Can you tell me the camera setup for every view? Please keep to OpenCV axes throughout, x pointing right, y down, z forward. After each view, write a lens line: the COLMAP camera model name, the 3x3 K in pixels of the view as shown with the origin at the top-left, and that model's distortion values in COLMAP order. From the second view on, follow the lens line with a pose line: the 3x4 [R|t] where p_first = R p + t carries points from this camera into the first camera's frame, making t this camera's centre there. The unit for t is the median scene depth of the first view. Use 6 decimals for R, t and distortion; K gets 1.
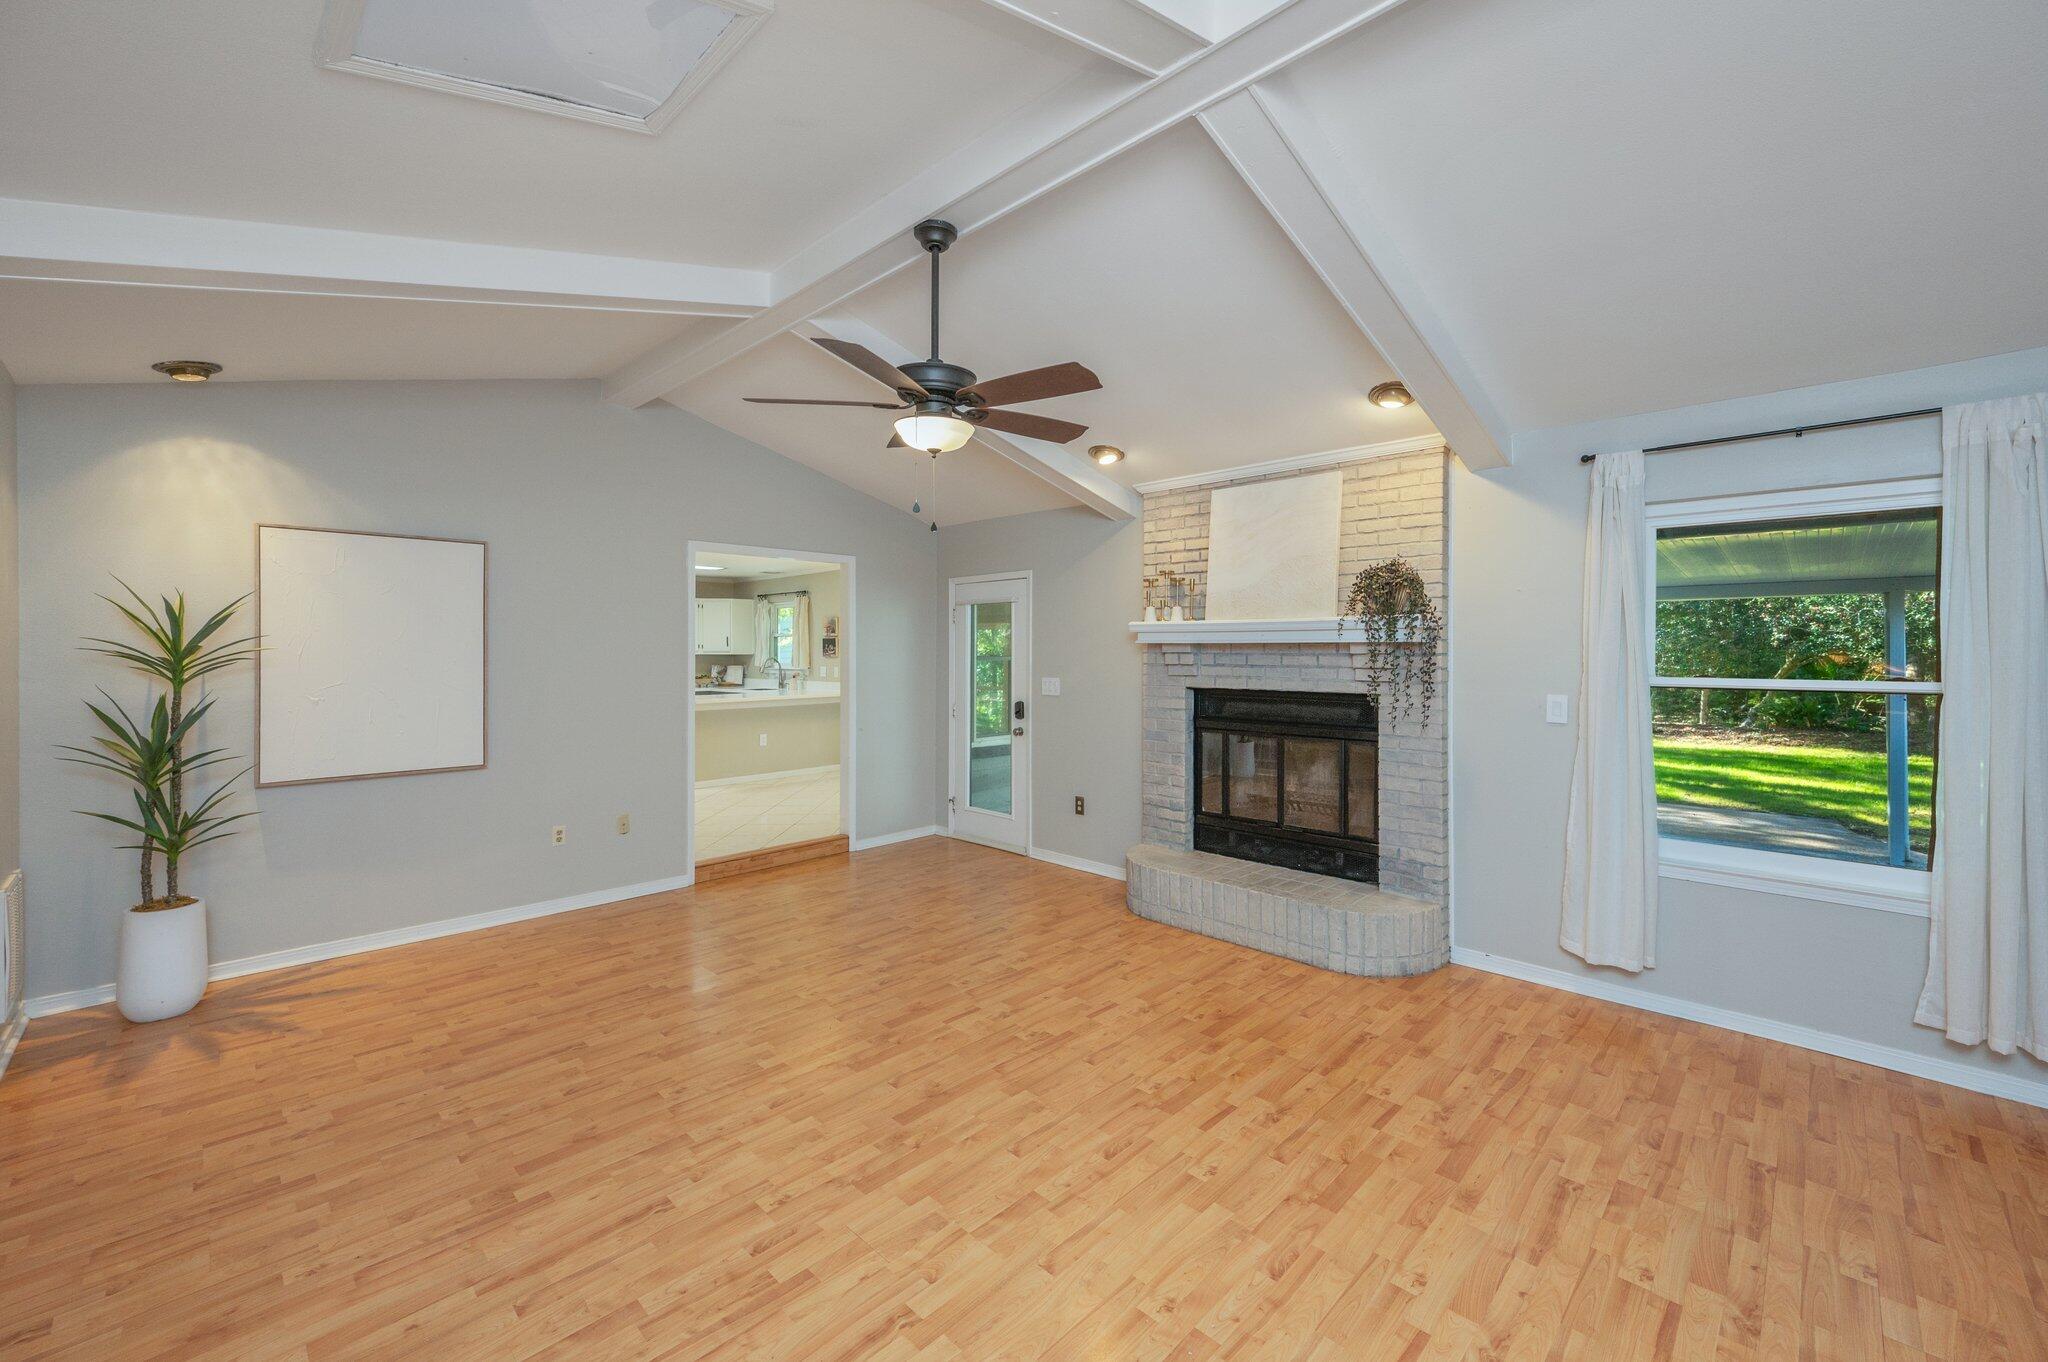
lens RADIAL K [[819.5, 0, 1044.8], [0, 819.5, 650.4], [0, 0, 1]] dist [-0.000571, 0.000501]
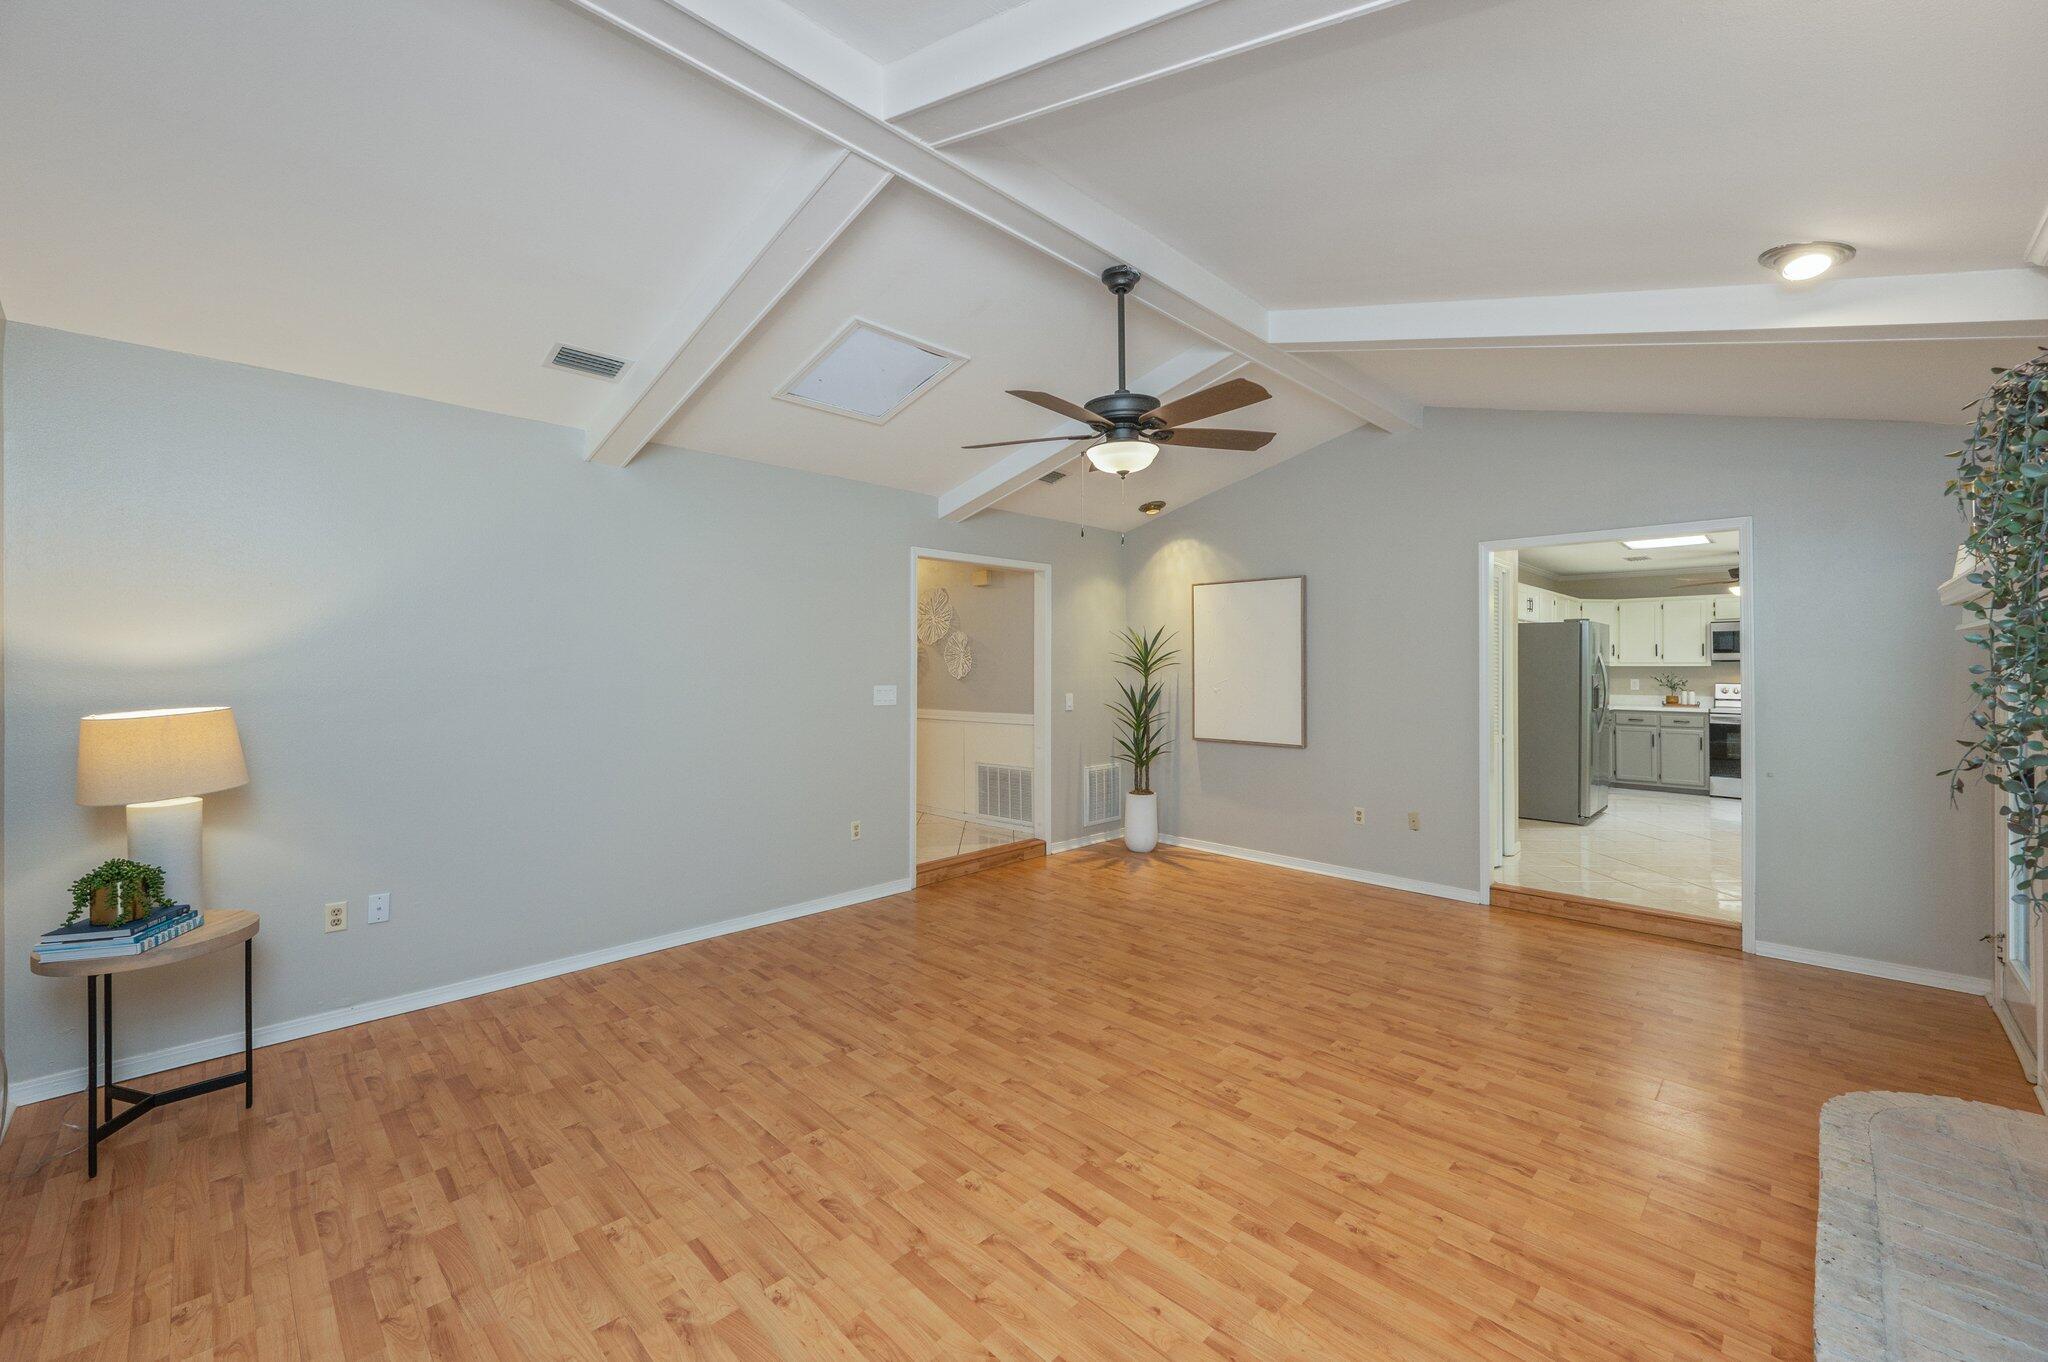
lens RADIAL K [[819.5, 0, 1025.8], [0, 819.5, 668.5], [0, 0, 1]] dist [-0.000571, 0.000501]
pose [[-0.014595, 0.005247, -0.999880, 0.847126], [0.001006, 0.999986, 0.005232, 0.012541], [0.999893, -0.000930, -0.014600, 0.781238]]
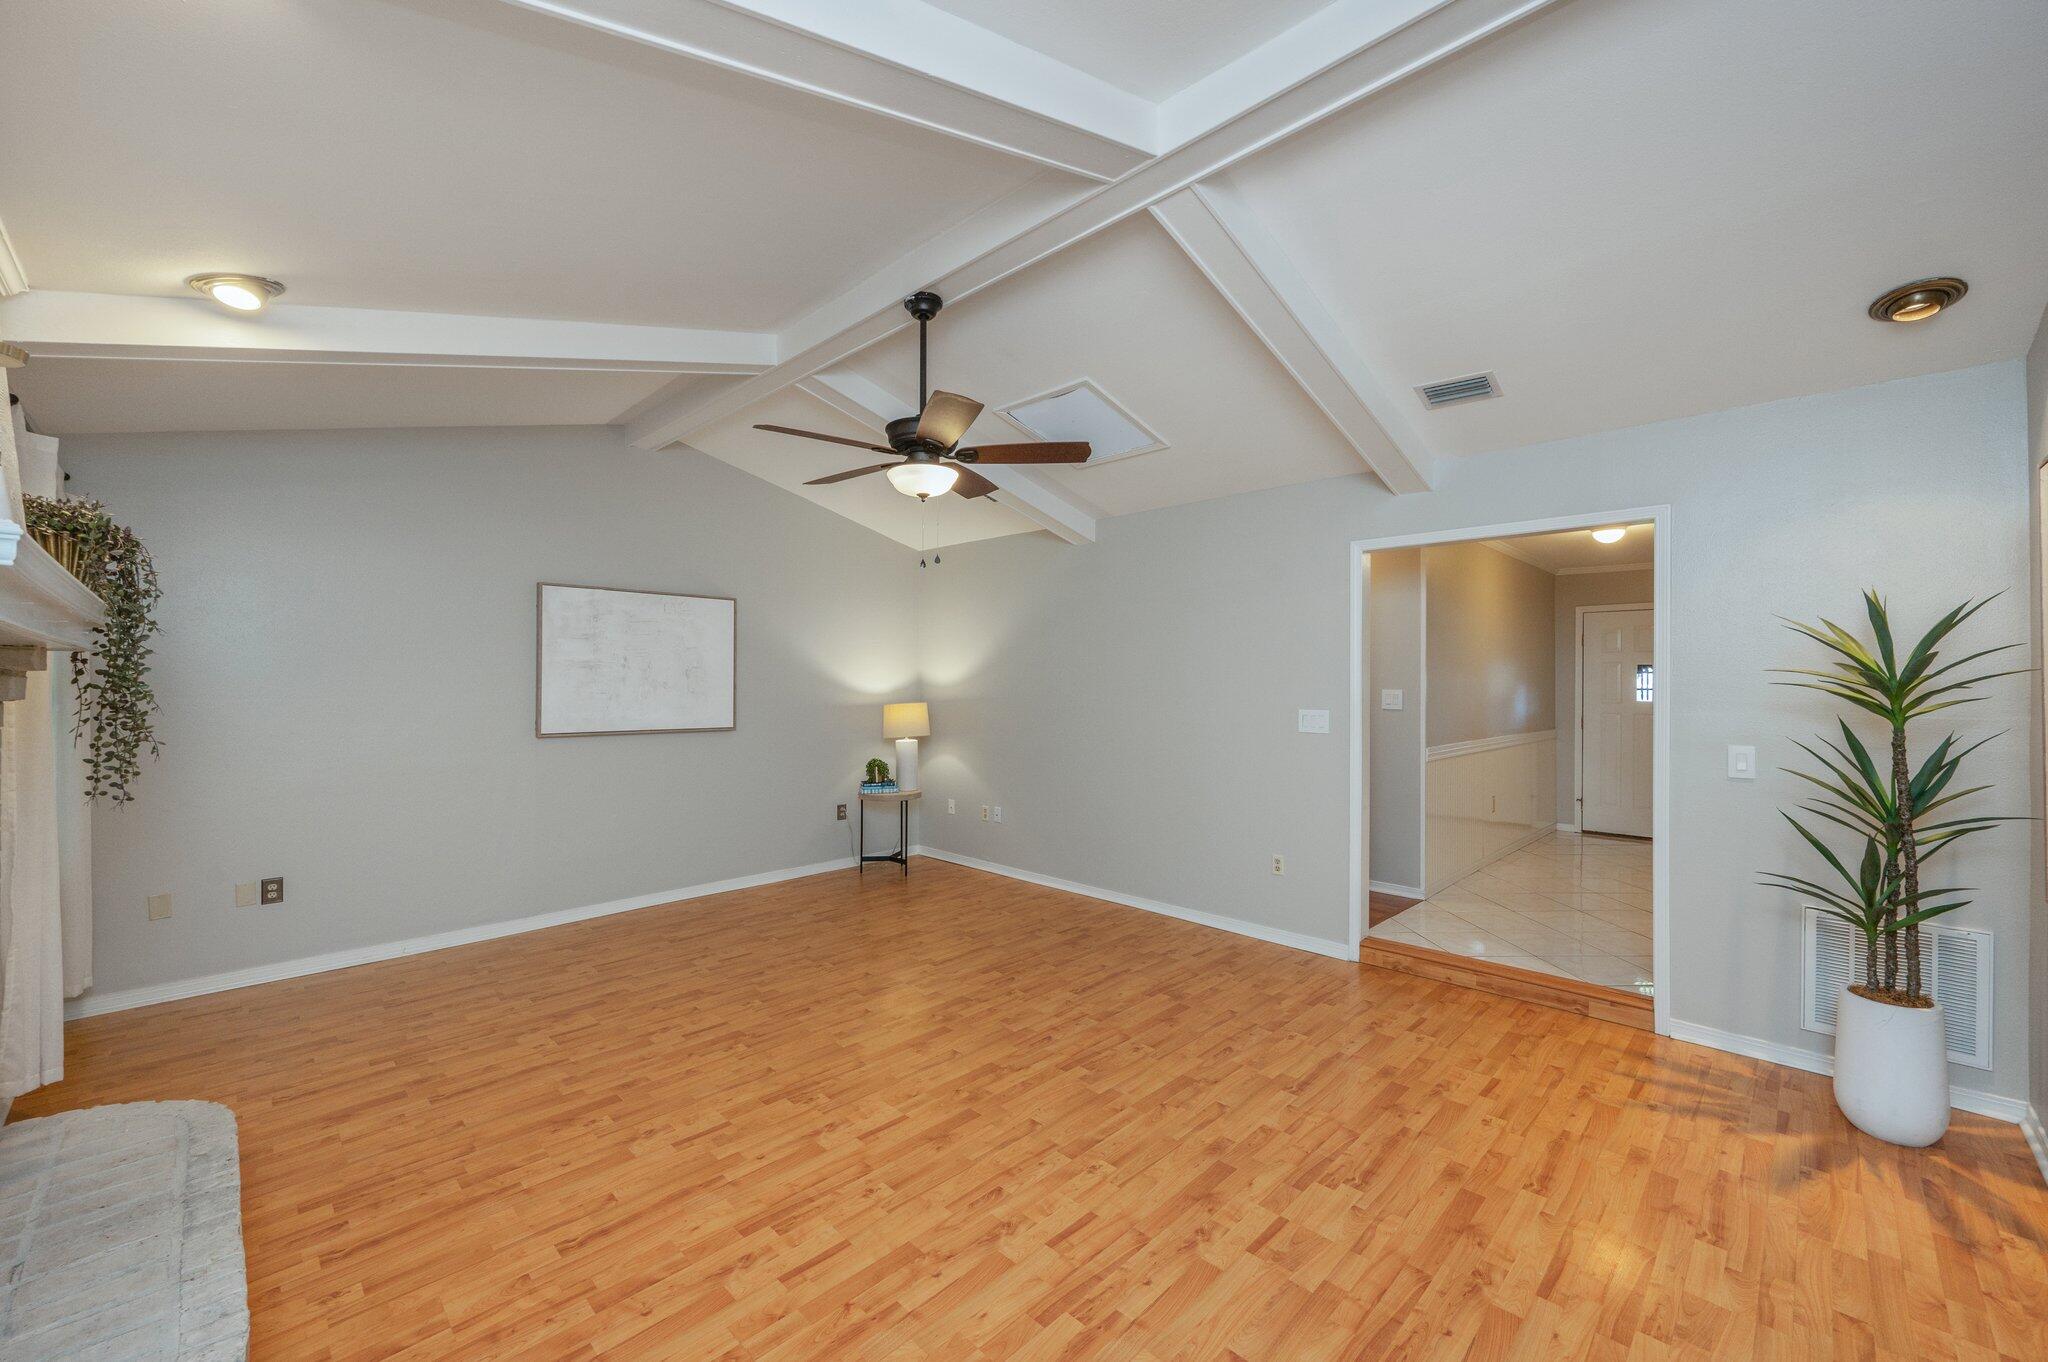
lens RADIAL K [[819.5, 0, 1022.1], [0, 819.5, 686.0], [0, 0, 1]] dist [-0.000571, 0.000501]
pose [[-0.999723, -0.002490, 0.023419, -0.262469], [-0.002417, 0.999992, 0.003150, 0.011891], [-0.023426, 0.003092, -0.999721, 1.859167]]
